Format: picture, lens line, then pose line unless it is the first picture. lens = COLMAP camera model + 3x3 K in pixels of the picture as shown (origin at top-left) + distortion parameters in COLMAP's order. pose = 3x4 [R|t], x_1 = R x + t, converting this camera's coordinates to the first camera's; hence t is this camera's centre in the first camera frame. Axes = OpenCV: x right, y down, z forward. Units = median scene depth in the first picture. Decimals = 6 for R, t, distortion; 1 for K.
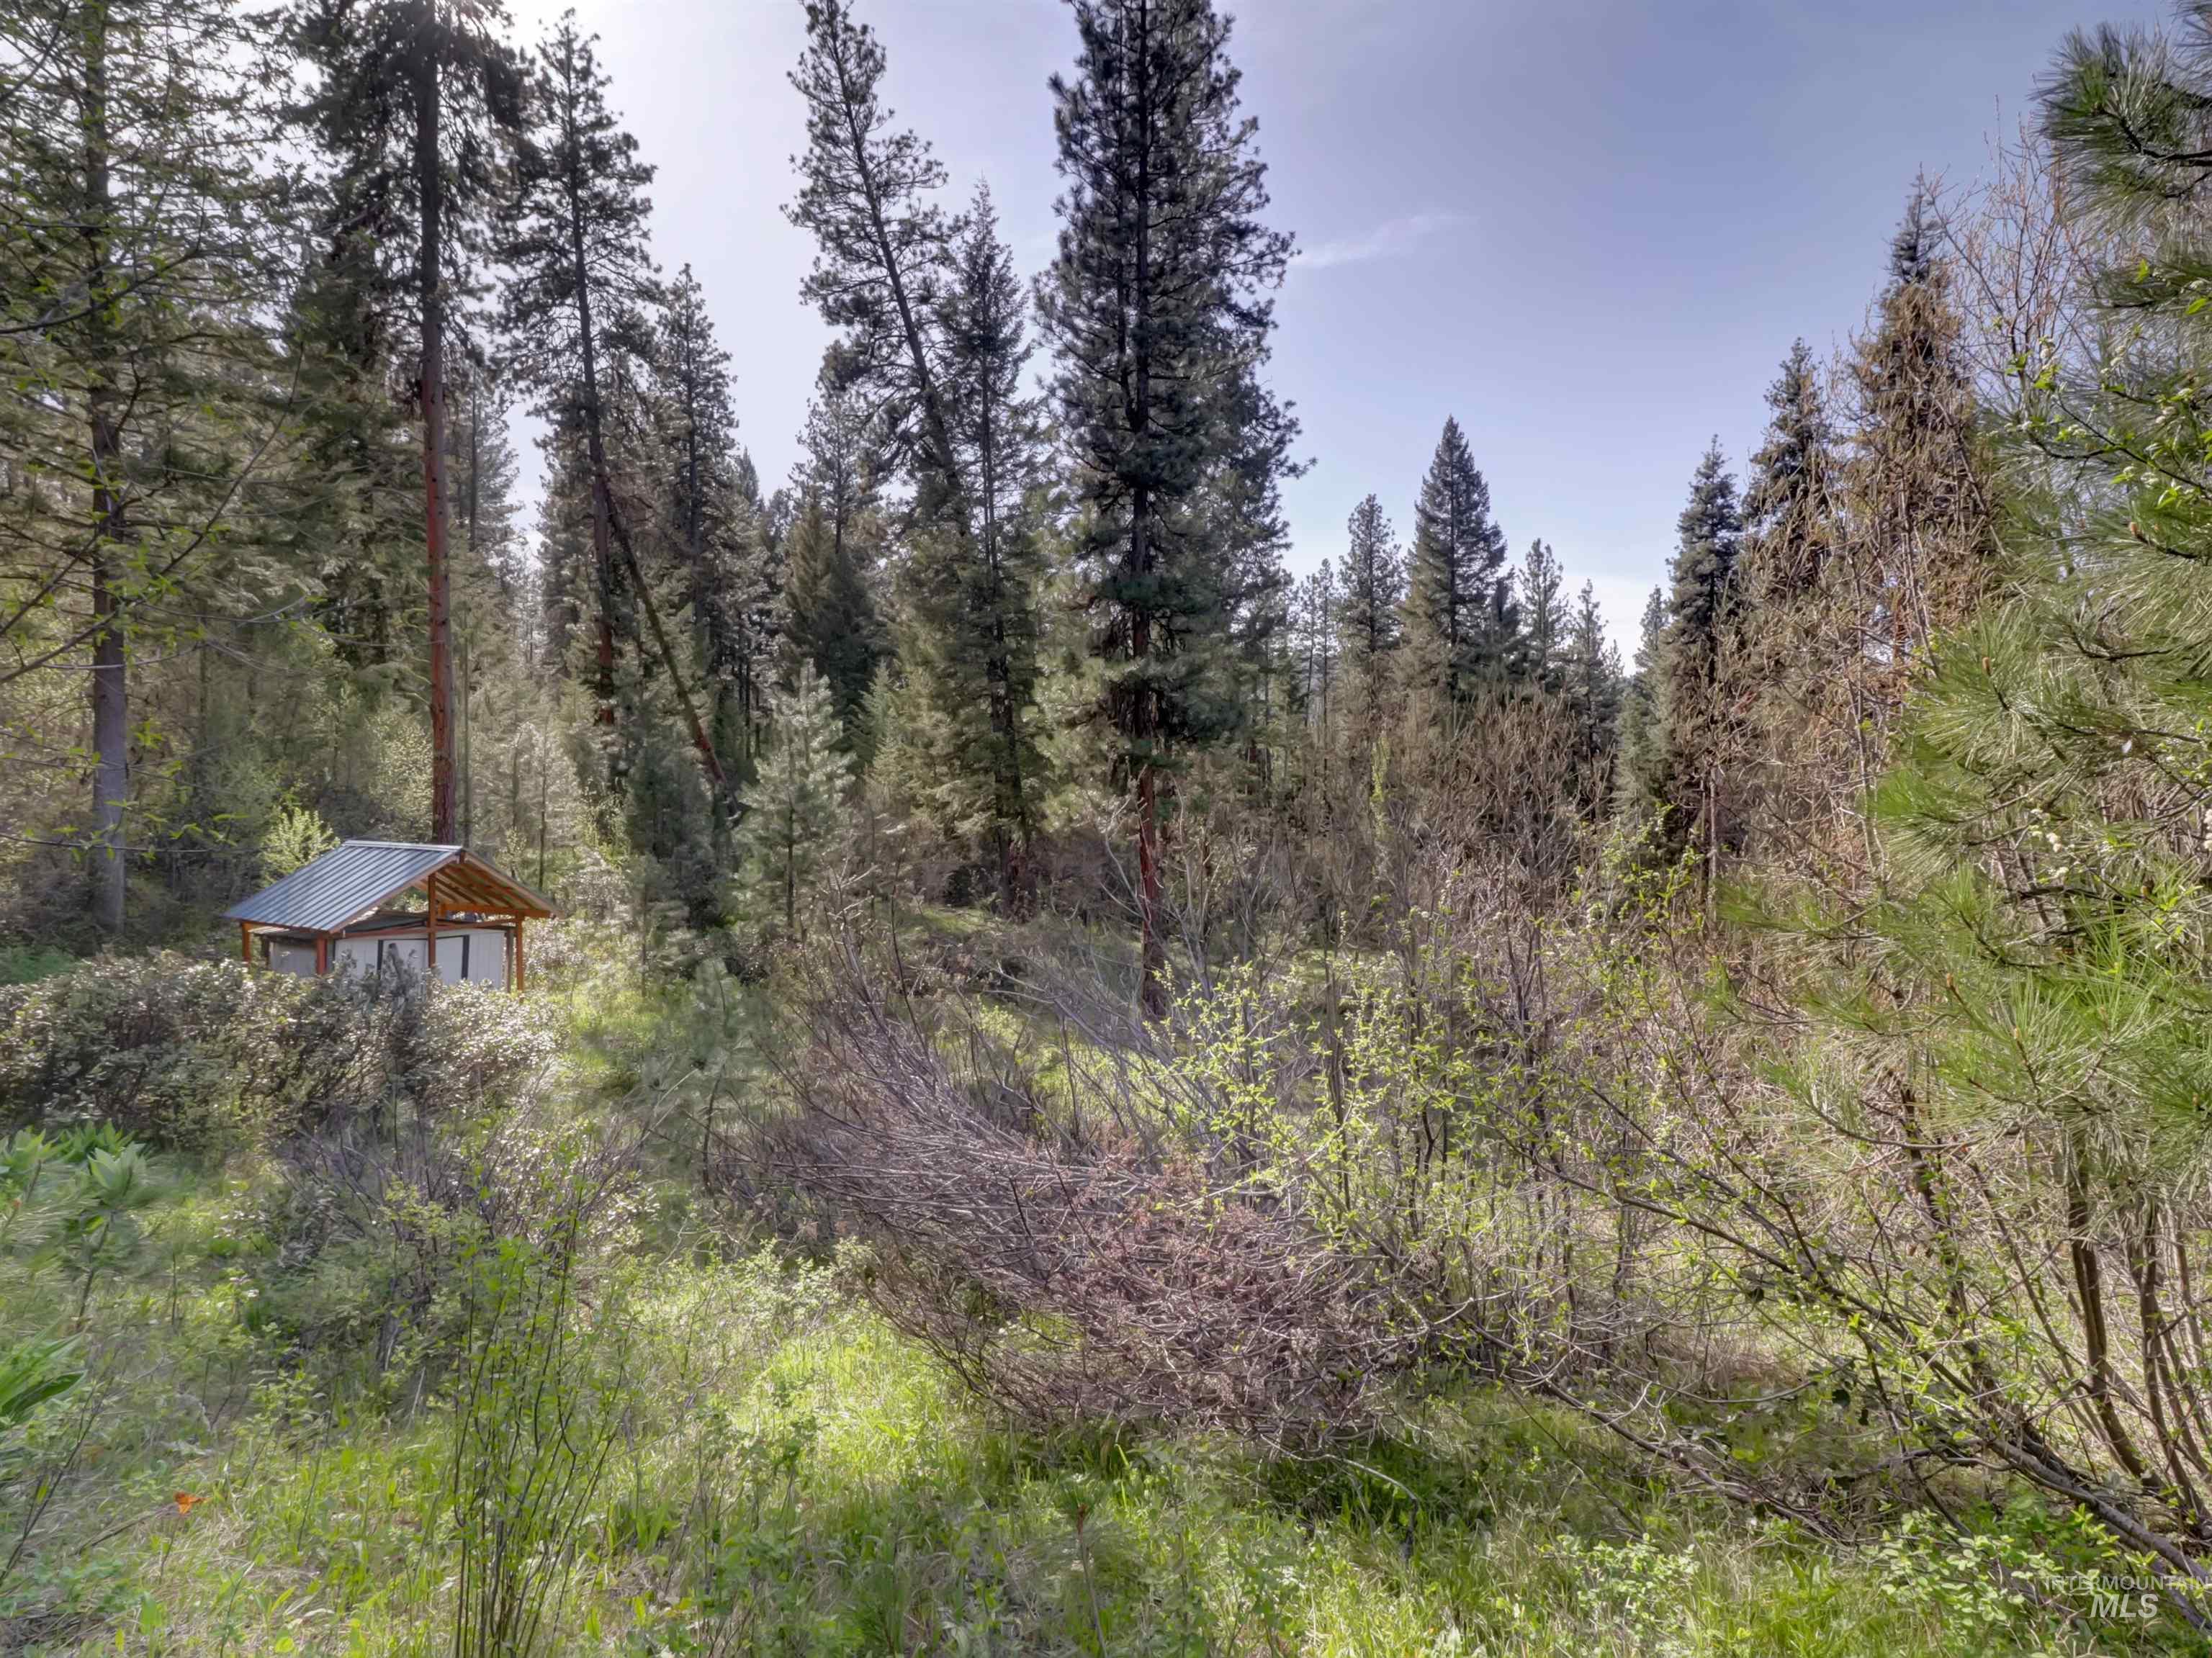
lens RADIAL K [[1184.5, 0, 1106.6], [0, 1184.5, 834.6], [0, 0, 1]] dist [-0.005905, -0.002425]
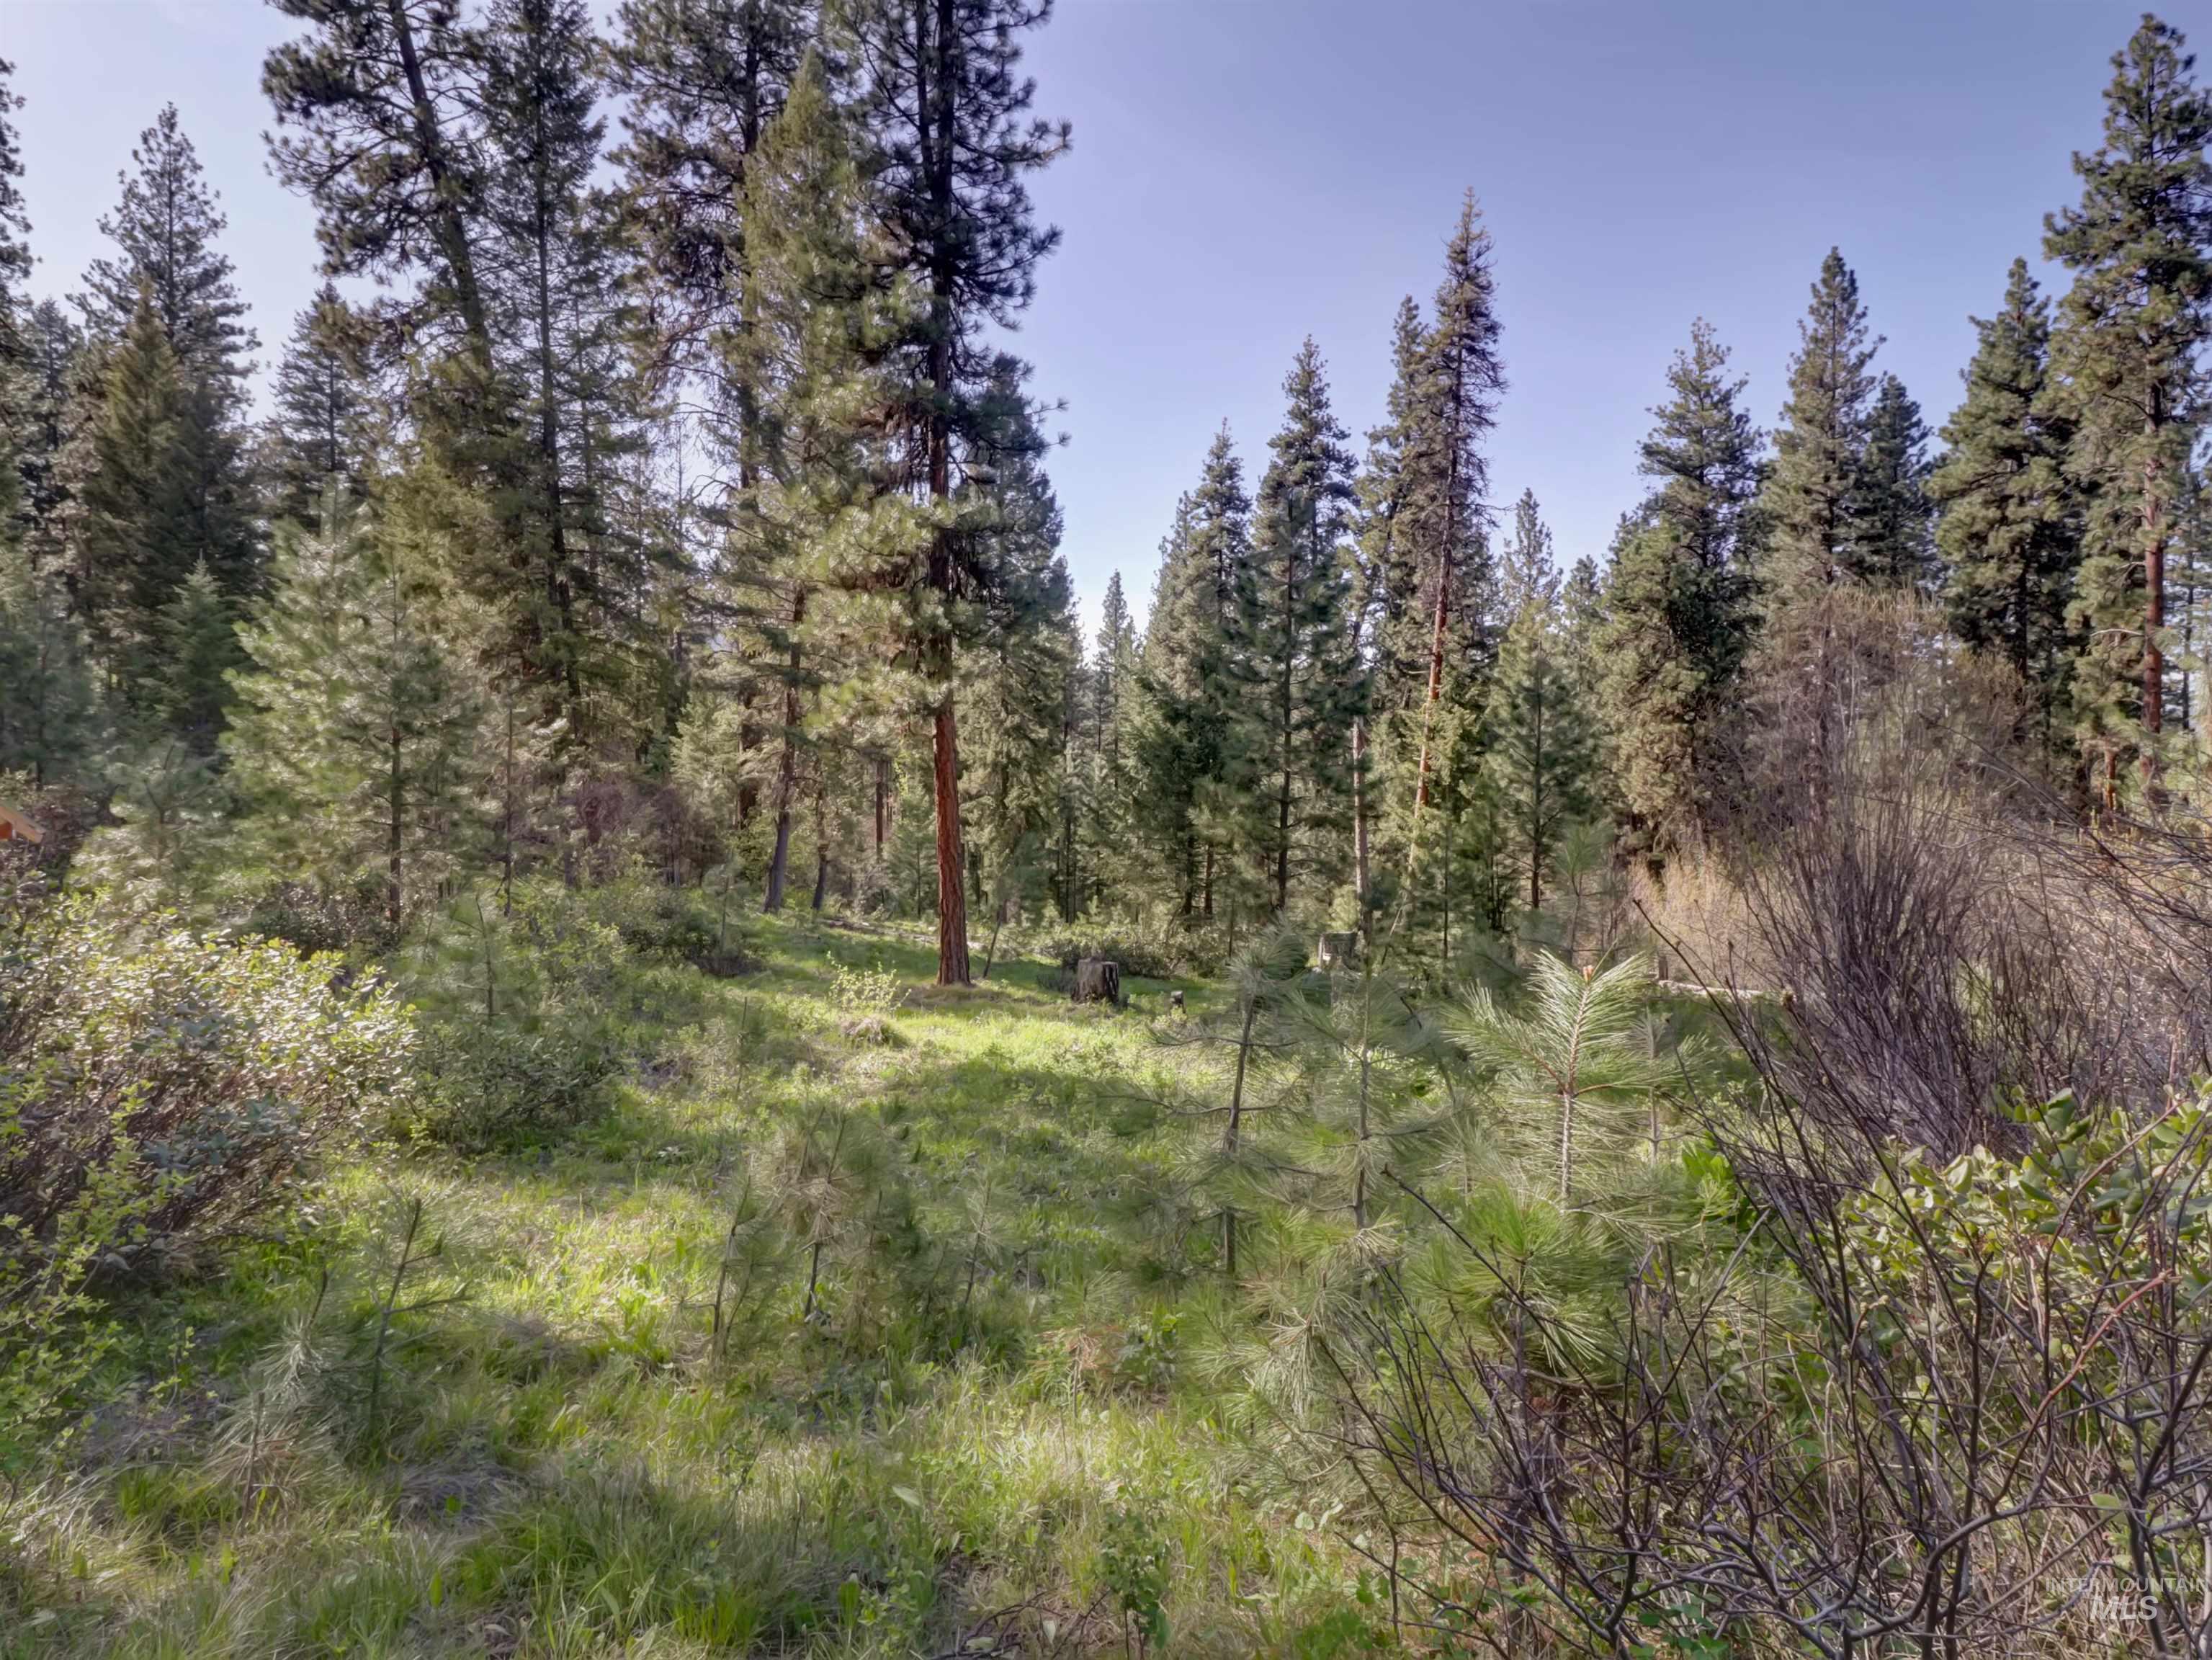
lens RADIAL K [[1228.5, 0, 1105.6], [0, 1228.5, 830.2], [0, 0, 1]] dist [0.001420, -0.008101]
pose [[0.884261, 0.002124, 0.466989, -0.091040], [-0.006770, 0.999943, 0.008271, 0.018334], [-0.466944, -0.010476, 0.884225, 0.097093]]
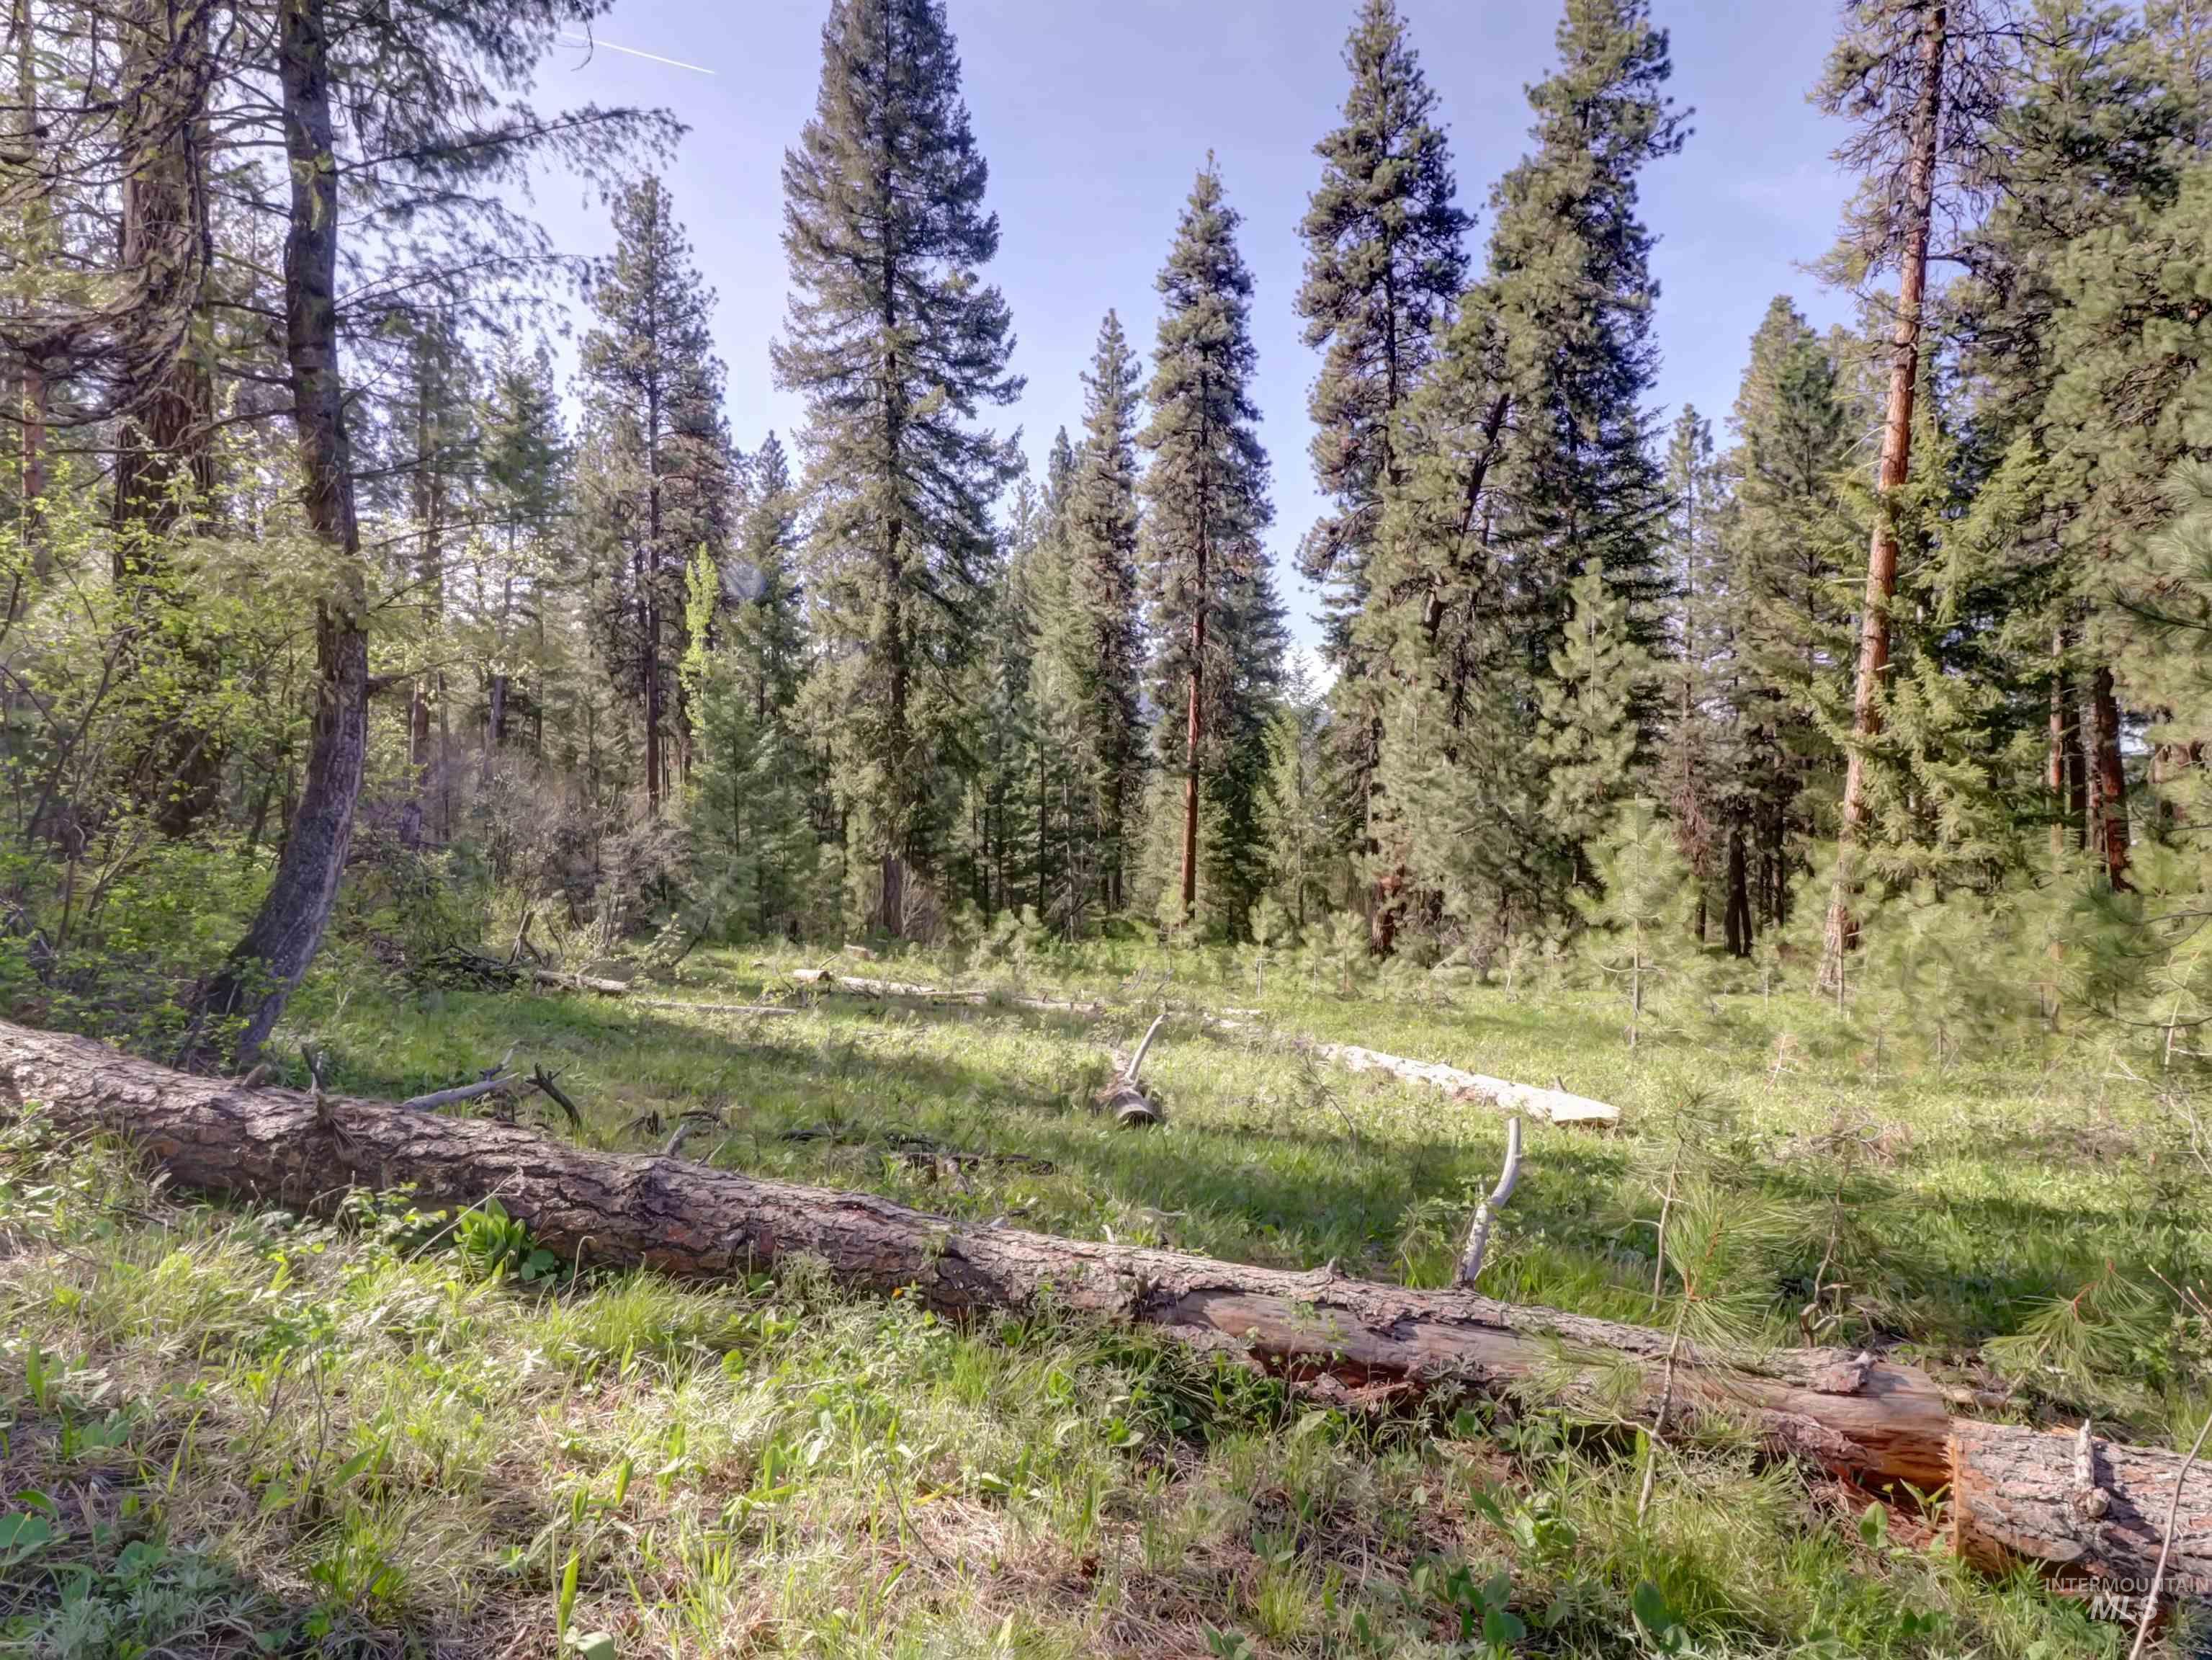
lens RADIAL K [[1184.8, 0, 1097.3], [0, 1184.8, 832.7], [0, 0, 1]] dist [-0.005905, -0.002425]
pose [[0.789563, -0.006607, 0.613634, 0.051316], [-0.001130, 0.999925, 0.012220, 0.048337], [-0.613668, -0.010342, 0.789496, 0.553167]]
